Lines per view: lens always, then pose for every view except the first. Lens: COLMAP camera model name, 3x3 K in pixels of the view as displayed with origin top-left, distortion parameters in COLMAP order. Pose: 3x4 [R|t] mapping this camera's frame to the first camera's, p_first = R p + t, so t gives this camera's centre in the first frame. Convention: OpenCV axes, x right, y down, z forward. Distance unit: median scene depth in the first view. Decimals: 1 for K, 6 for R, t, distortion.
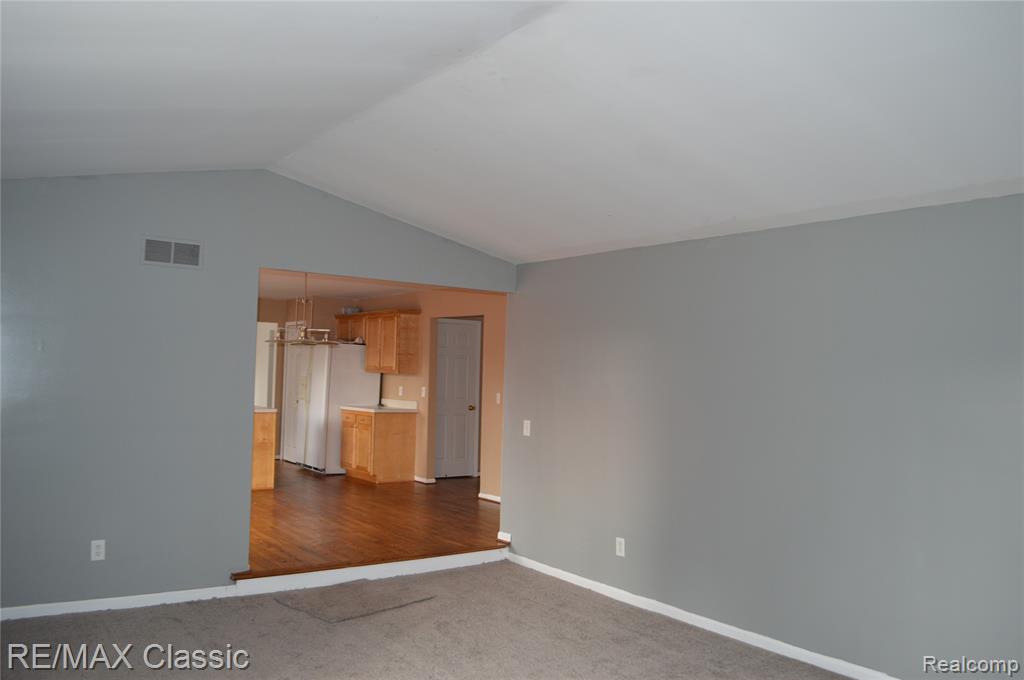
lens RADIAL K [[814.3, 0, 531.2], [0, 814.3, 342.7], [0, 0, 1]] dist [-0.076787, 0.002062]
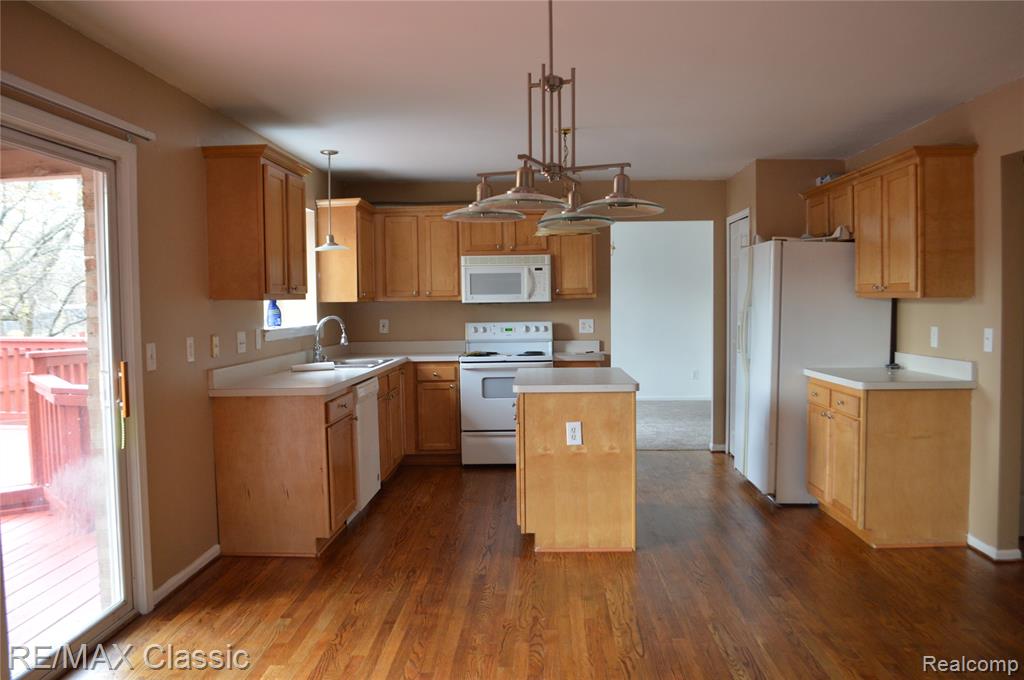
lens RADIAL K [[814.3, 0, 531.2], [0, 814.3, 342.7], [0, 0, 1]] dist [-0.076787, 0.002062]
pose [[0.783416, -0.005479, -0.621473, -0.062592], [0.056371, 0.996466, 0.062276, 0.023050], [0.618935, -0.083821, 0.780957, 0.530298]]
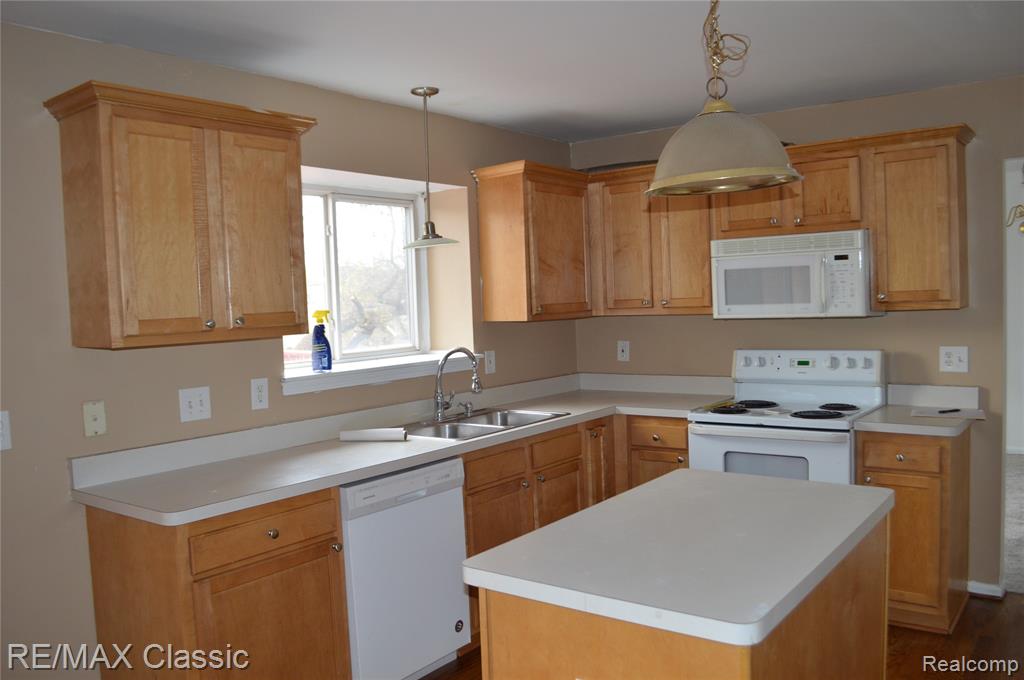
lens RADIAL K [[814.3, 0, 531.2], [0, 814.3, 342.7], [0, 0, 1]] dist [-0.076787, 0.002062]
pose [[0.275670, 0.016214, -0.961116, -0.160716], [0.078524, 0.996136, 0.039327, 0.017979], [0.958040, -0.086312, 0.273331, 0.819360]]
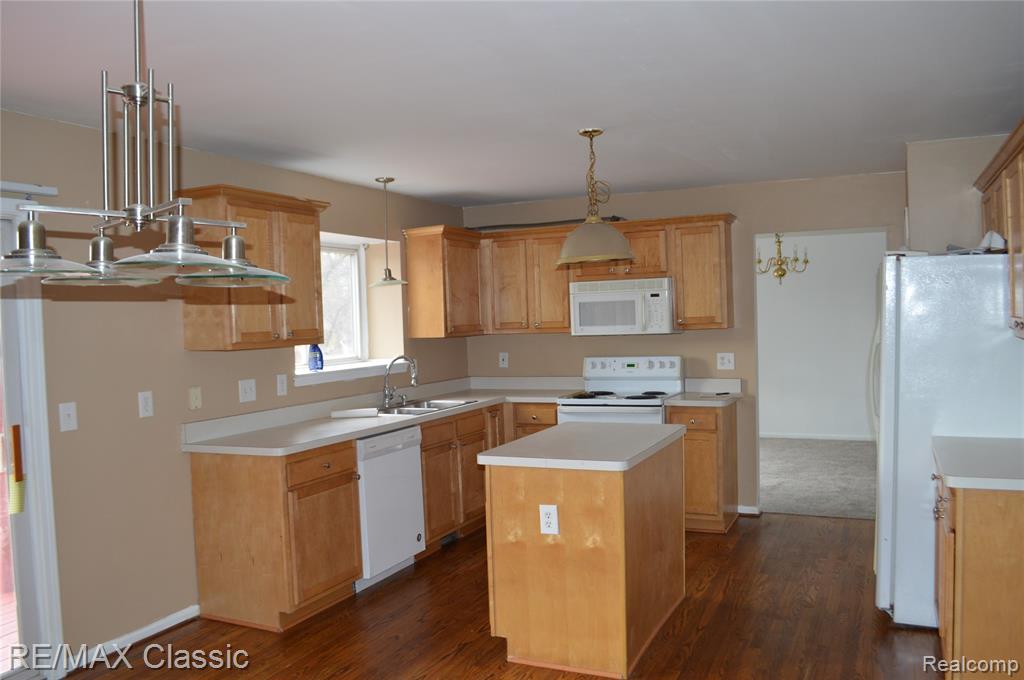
lens RADIAL K [[814.3, 0, 531.2], [0, 814.3, 342.7], [0, 0, 1]] dist [-0.076787, 0.002062]
pose [[0.479933, -0.013636, -0.877199, -0.020568], [0.075830, 0.996782, 0.025993, 0.016568], [0.874022, -0.078993, 0.479423, 0.709568]]
